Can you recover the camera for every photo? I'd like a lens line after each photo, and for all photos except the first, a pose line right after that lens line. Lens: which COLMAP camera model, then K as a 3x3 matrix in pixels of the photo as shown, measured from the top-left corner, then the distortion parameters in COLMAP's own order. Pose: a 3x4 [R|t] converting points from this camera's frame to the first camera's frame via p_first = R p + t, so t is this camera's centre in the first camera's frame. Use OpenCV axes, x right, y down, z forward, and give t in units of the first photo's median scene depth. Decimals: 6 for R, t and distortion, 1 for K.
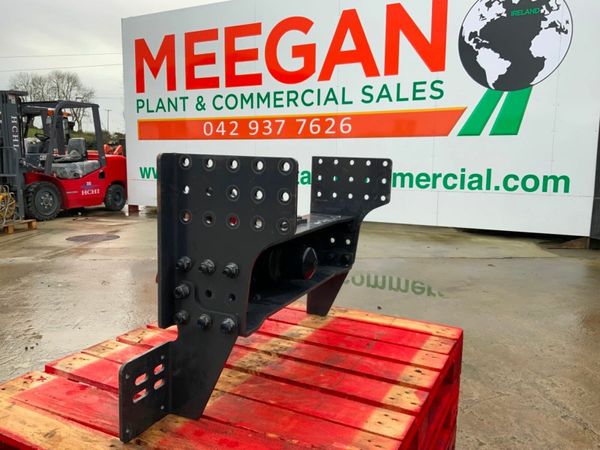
lens RADIAL K [[497.0, 0, 300.0], [0, 497.0, 225.0], [0, 0, 1]] dist [0.104539, -0.210539]
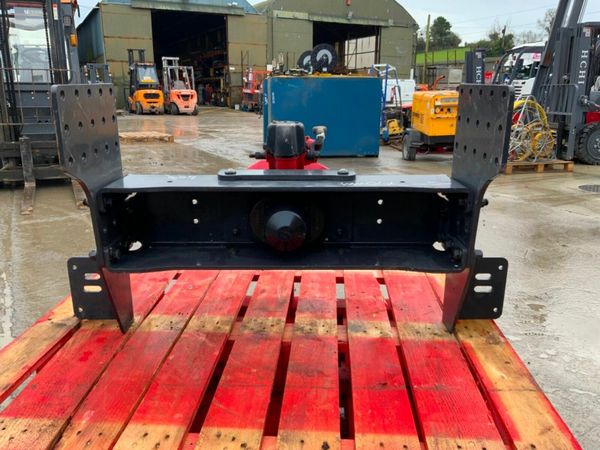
lens RADIAL K [[497.6, 0, 300.0], [0, 497.6, 225.0], [0, 0, 1]] dist [0.057500, -0.111843]
pose [[0.406809, 0.228514, -0.884470, 0.148626], [-0.122914, 0.973096, 0.194878, -0.017516], [0.905207, 0.029435, 0.423951, 0.150824]]
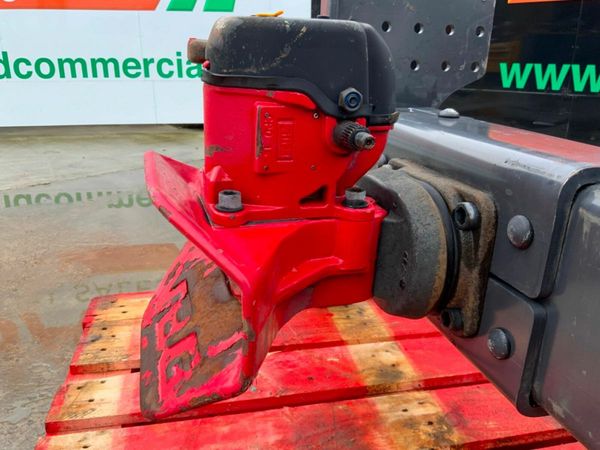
lens RADIAL K [[497.0, 0, 300.0], [0, 497.0, 225.0], [0, 0, 1]] dist [0.104539, -0.210539]
pose [[0.774195, -0.207128, 0.598097, -0.083658], [0.081655, 0.969728, 0.230131, -0.007849], [-0.627658, -0.129328, 0.767672, 0.178904]]
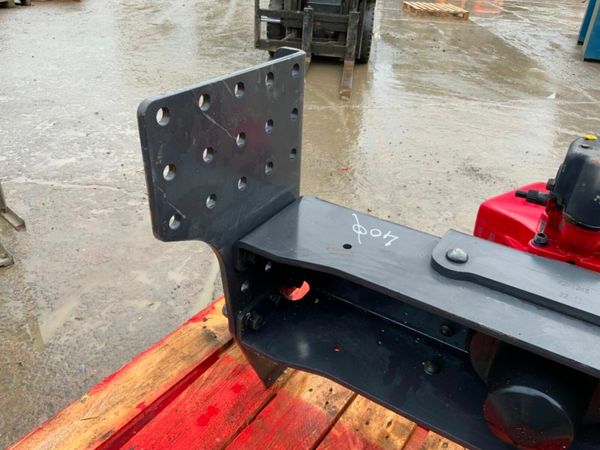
lens RADIAL K [[497.0, 0, 300.0], [0, 497.0, 225.0], [0, 0, 1]] dist [0.104539, -0.210539]
pose [[-0.141213, 0.479852, -0.865910, 0.064397], [-0.184826, 0.846517, 0.499247, -0.044497], [0.972573, 0.230543, -0.030850, 0.174572]]
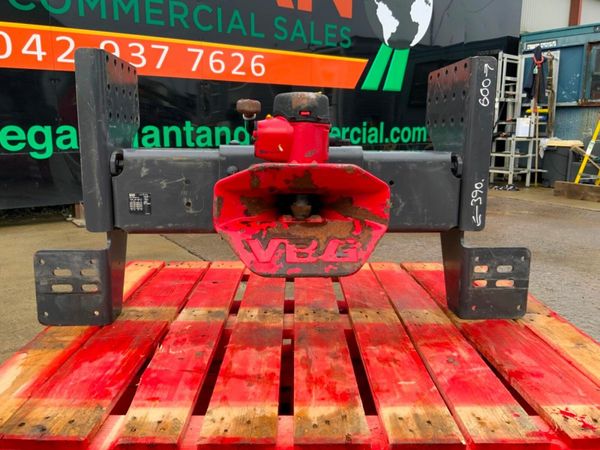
lens RADIAL K [[497.0, 0, 300.0], [0, 497.0, 225.0], [0, 0, 1]] dist [0.104539, -0.210539]
pose [[-0.470145, -0.185766, 0.862818, -0.167794], [0.104213, 0.959075, 0.263275, -0.019953], [-0.876415, 0.213694, -0.431546, 0.297832]]
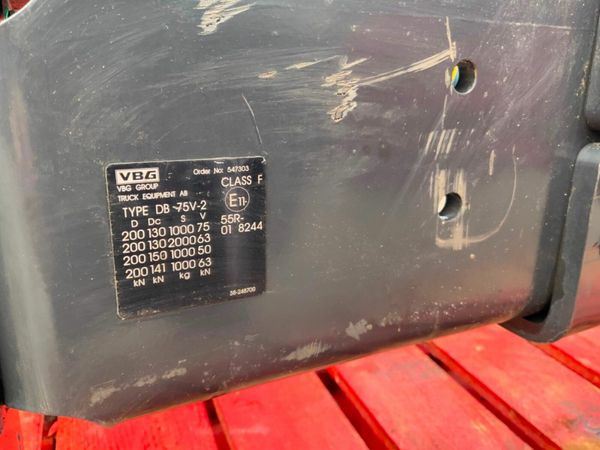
lens RADIAL K [[497.0, 0, 300.0], [0, 497.0, 225.0], [0, 0, 1]] dist [0.104539, -0.210539]
pose [[-0.748425, -0.225062, 0.623864, -0.017281], [0.063726, 0.911905, 0.405424, 0.001817], [-0.660150, 0.343185, -0.668151, 0.283523]]
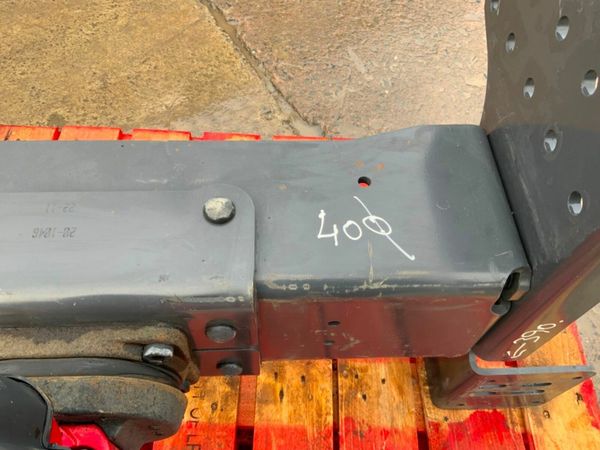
lens RADIAL K [[497.6, 0, 300.0], [0, 497.6, 225.0], [0, 0, 1]] dist [0.057500, -0.111843]
pose [[-0.440227, -0.783012, 0.439424, -0.049955], [0.077988, 0.454203, 0.887478, -0.052383], [-0.894493, 0.424961, -0.138886, 0.201429]]
